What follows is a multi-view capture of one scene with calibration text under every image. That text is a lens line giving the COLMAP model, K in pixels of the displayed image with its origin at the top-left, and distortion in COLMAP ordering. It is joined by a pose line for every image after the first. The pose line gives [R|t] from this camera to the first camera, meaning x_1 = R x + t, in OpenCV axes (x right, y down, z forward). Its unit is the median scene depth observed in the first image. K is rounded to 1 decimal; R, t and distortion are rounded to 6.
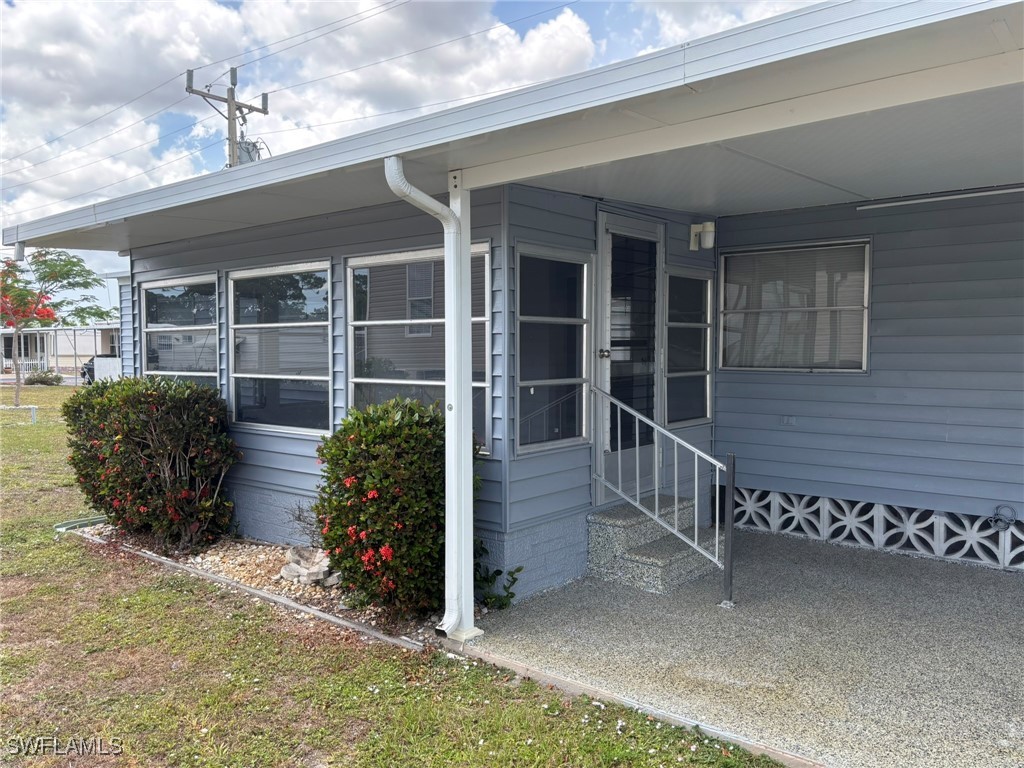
lens RADIAL K [[772.9, 0, 508.3], [0, 772.9, 385.5], [0, 0, 1]] dist [0.065732, -0.074763]
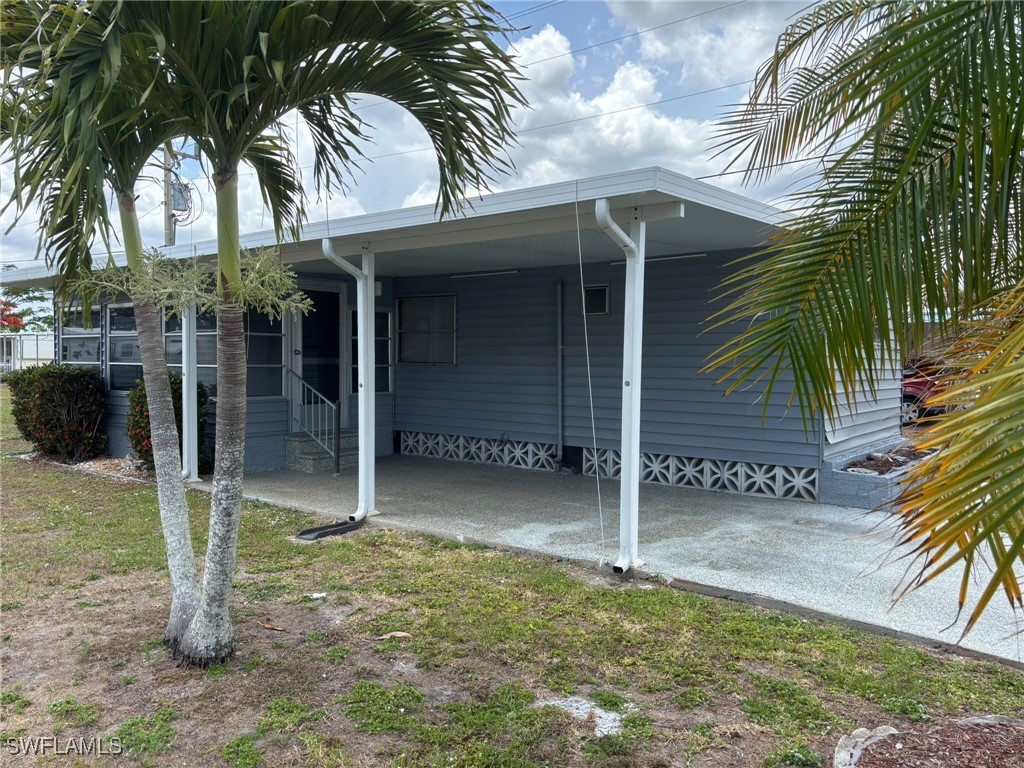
lens RADIAL K [[772.9, 0, 508.3], [0, 772.9, 385.5], [0, 0, 1]] dist [0.065732, -0.074763]
pose [[0.999513, 0.011213, 0.029116, 0.493925], [-0.010784, 0.999831, -0.014873, 0.053343], [-0.029277, 0.014551, 0.999465, -0.777386]]
